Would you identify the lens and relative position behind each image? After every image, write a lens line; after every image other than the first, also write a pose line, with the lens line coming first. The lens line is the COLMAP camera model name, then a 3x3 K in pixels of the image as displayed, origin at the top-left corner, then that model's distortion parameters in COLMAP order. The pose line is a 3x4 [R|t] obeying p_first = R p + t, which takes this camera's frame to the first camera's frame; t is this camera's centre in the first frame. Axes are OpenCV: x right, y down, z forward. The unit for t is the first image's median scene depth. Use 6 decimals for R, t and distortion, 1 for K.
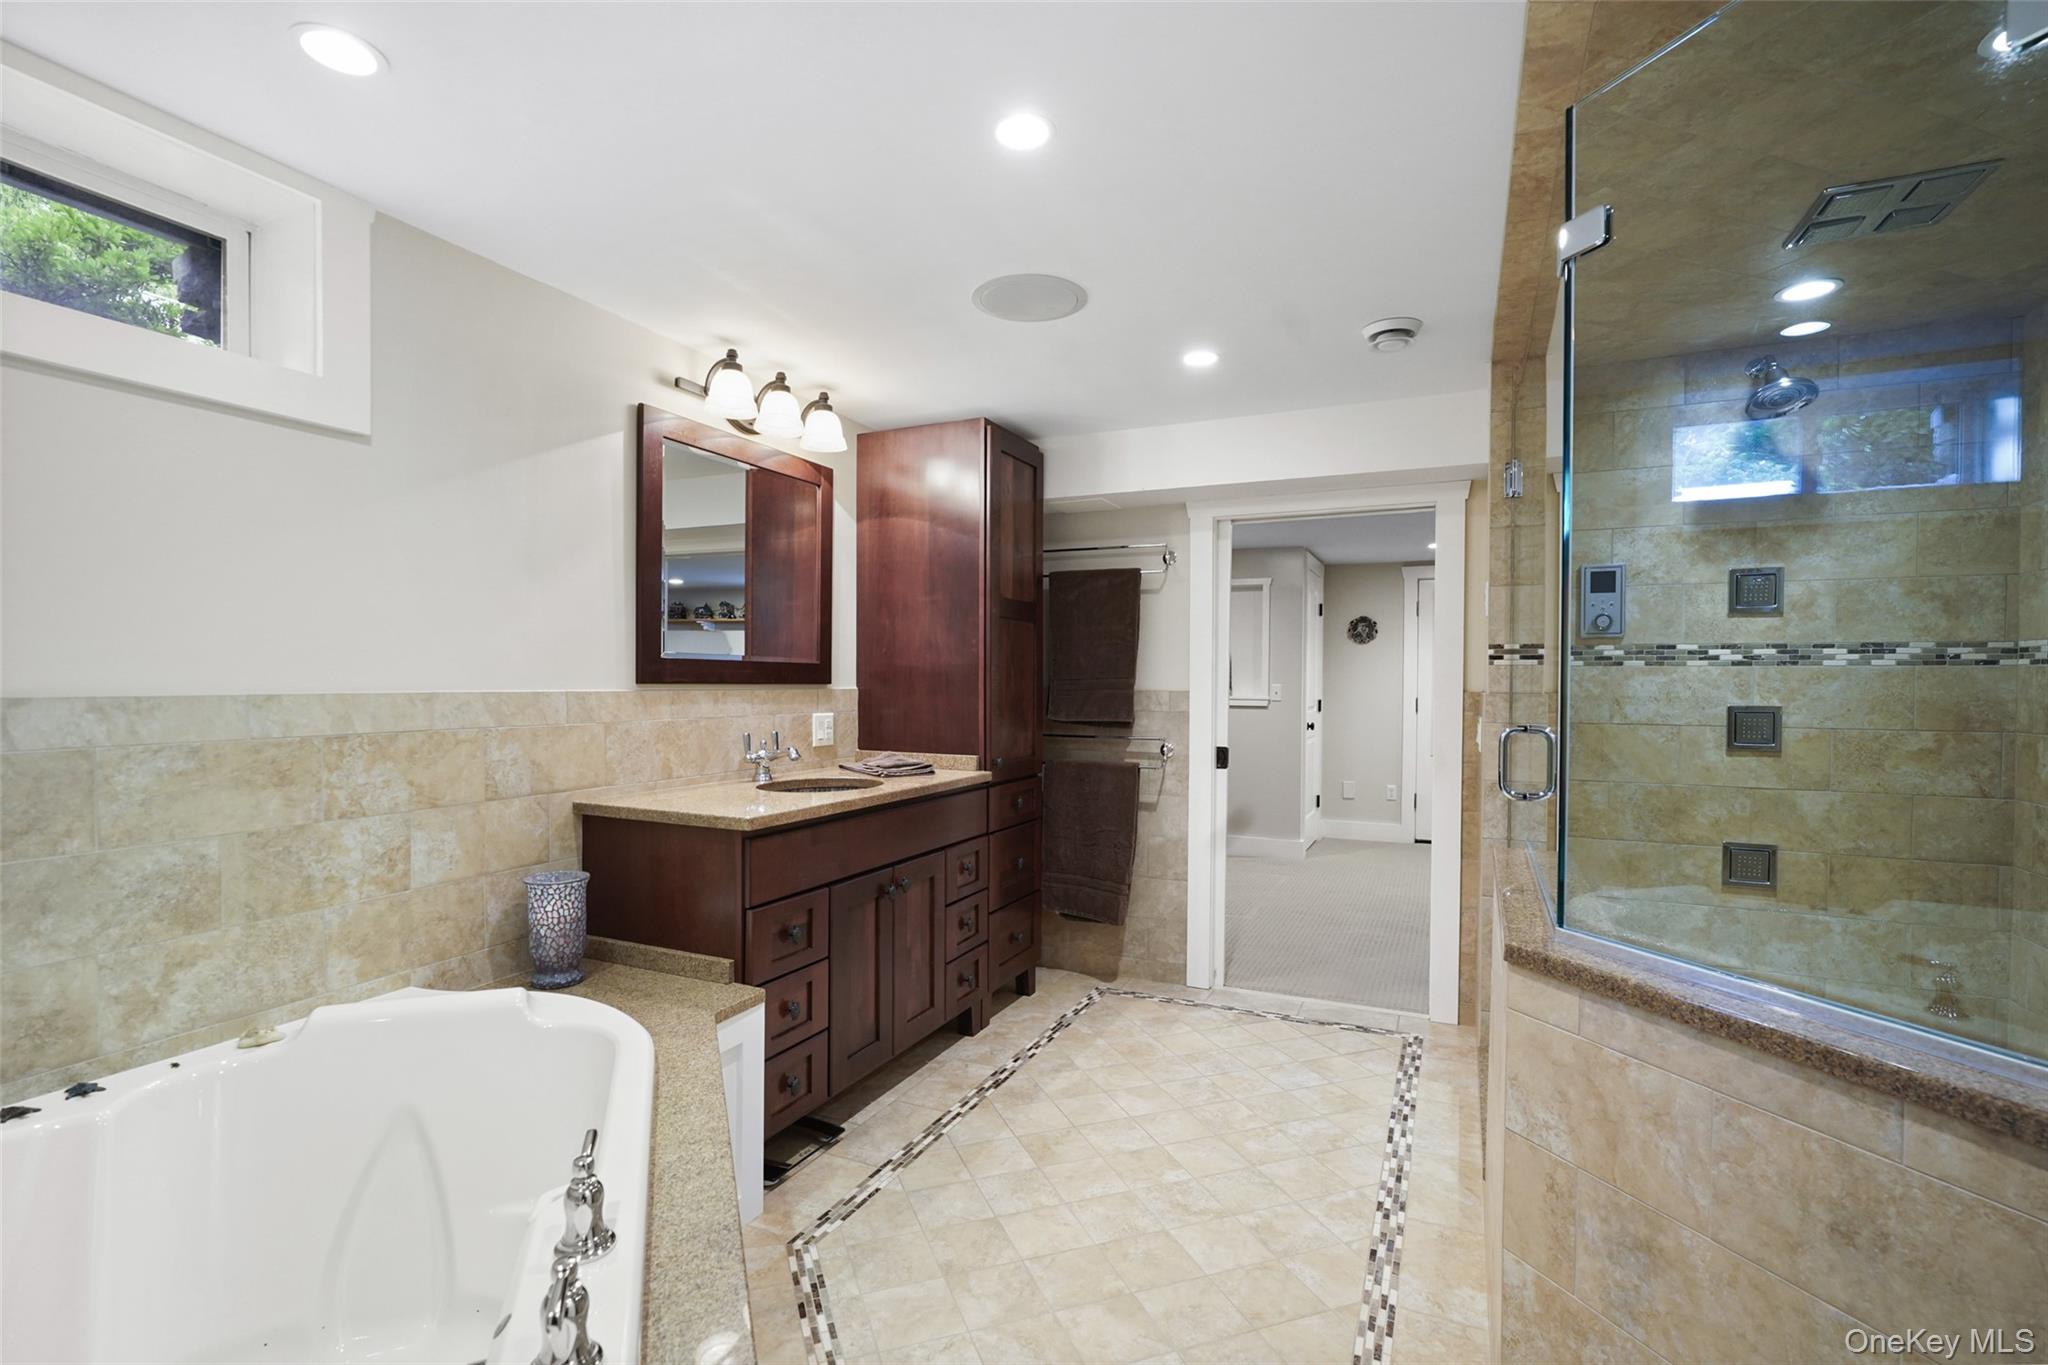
lens RADIAL K [[946.9, 0, 1004.8], [0, 946.9, 684.9], [0, 0, 1]] dist [-0.005804, 0.001143]
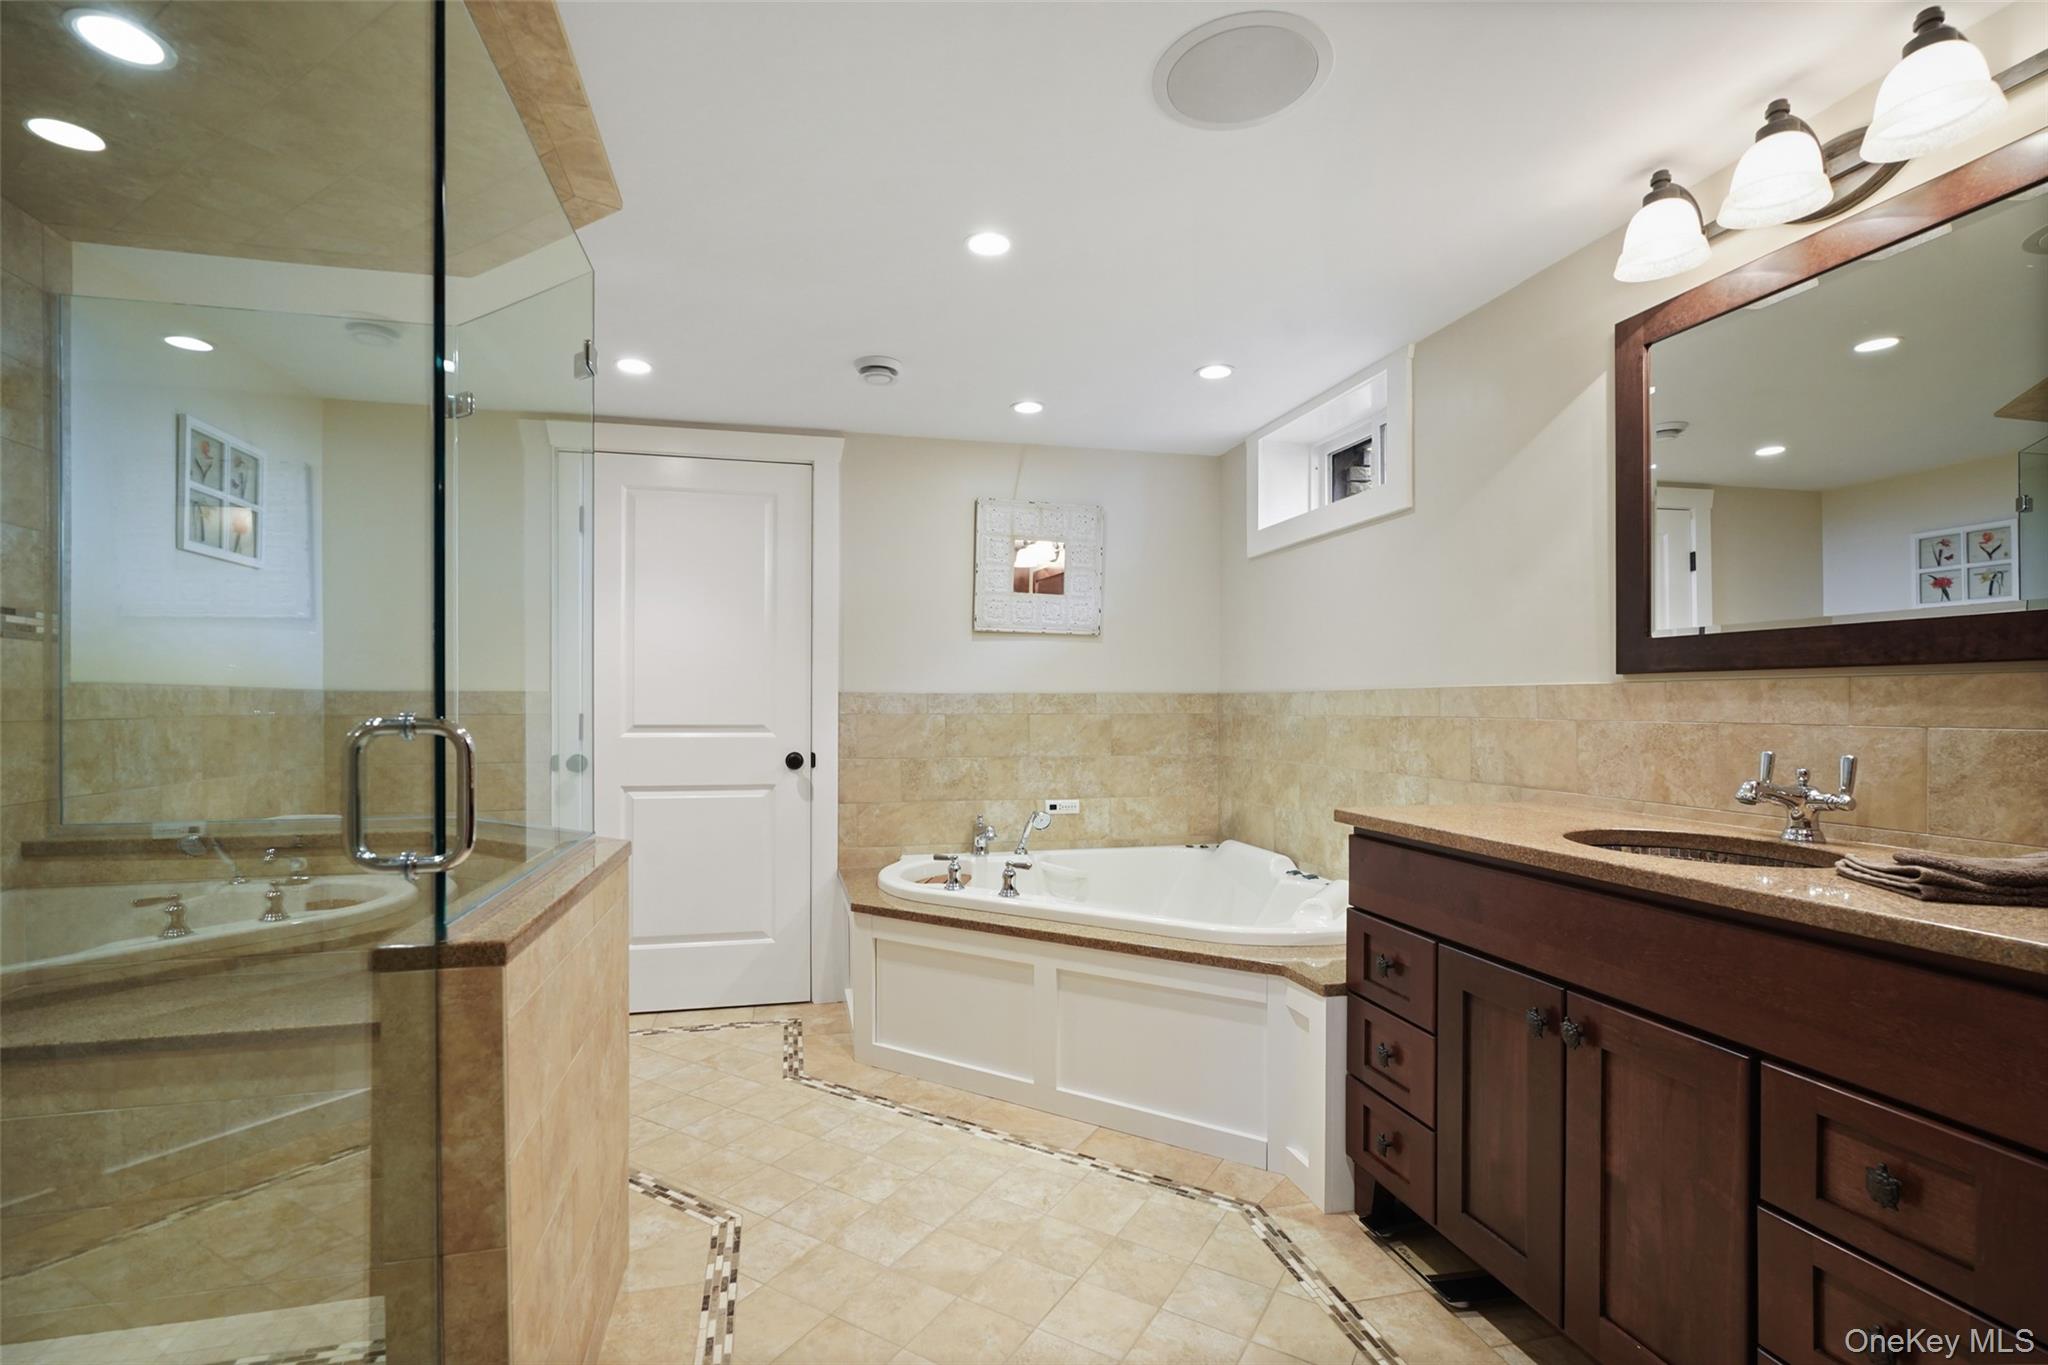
lens RADIAL K [[946.9, 0, 1007.6], [0, 946.9, 696.4], [0, 0, 1]] dist [-0.005804, 0.001143]
pose [[-0.778509, -0.015225, -0.627449, 0.607504], [-0.012214, 0.999884, -0.009108, 0.036426], [0.627515, 0.000573, -0.778604, 1.525553]]
